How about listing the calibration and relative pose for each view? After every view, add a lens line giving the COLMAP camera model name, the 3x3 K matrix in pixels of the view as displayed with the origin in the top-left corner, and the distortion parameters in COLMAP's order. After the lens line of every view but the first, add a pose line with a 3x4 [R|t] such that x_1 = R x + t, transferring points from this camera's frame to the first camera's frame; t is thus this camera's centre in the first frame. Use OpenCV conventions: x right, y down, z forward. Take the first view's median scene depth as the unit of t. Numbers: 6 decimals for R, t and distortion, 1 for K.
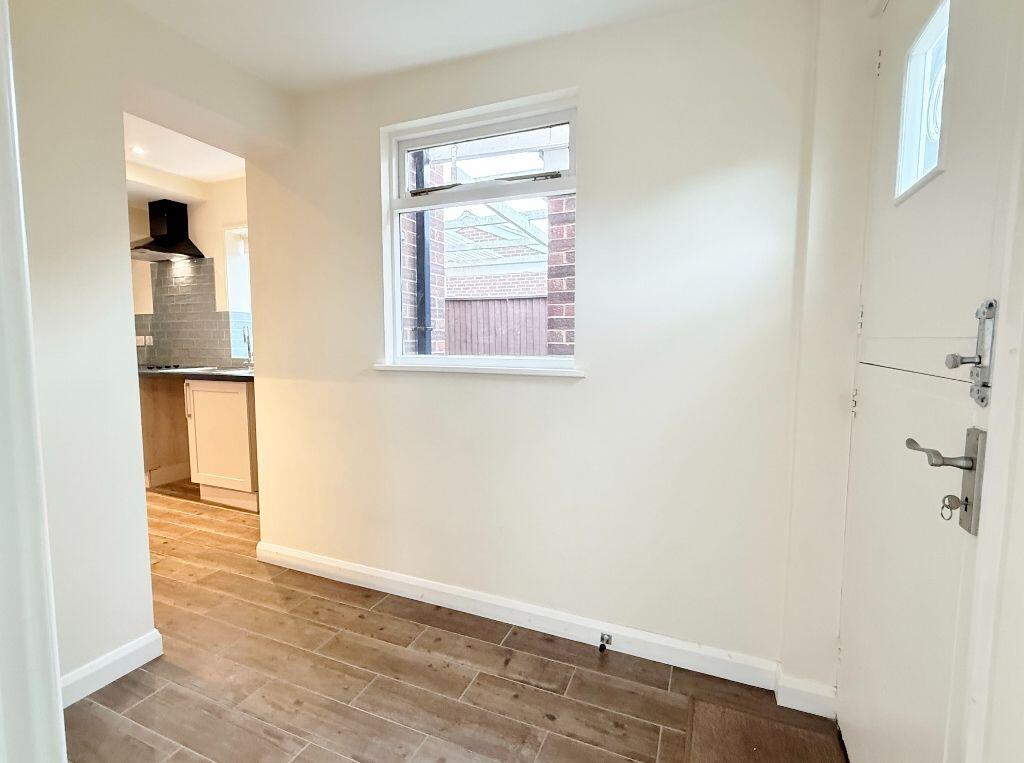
lens RADIAL K [[470.7, 0, 512.0], [0, 470.7, 381.5], [0, 0, 1]] dist [-0.000761, -0.000139]
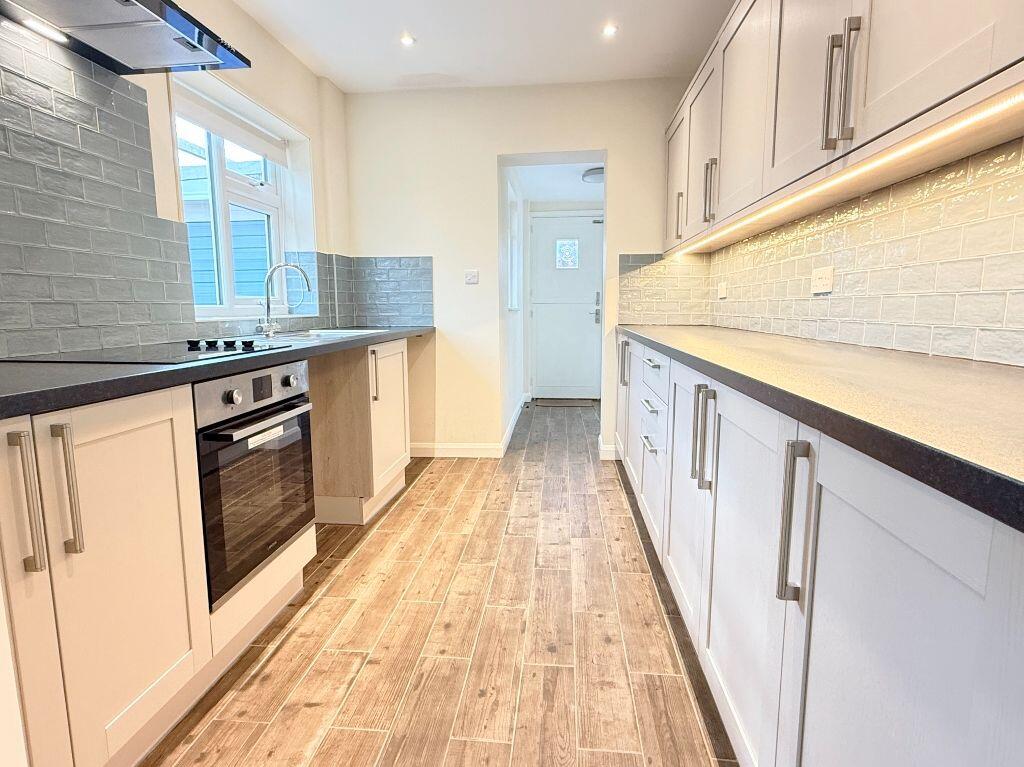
lens RADIAL K [[568.4, 0, 512.0], [0, 568.4, 383.5], [0, 0, 1]] dist [-0.000532, -0.000057]
pose [[-0.291668, -0.133084, 0.947216, -1.517201], [0.084169, 0.982861, 0.164010, -0.066596], [-0.952809, 0.127562, -0.275468, 1.032135]]
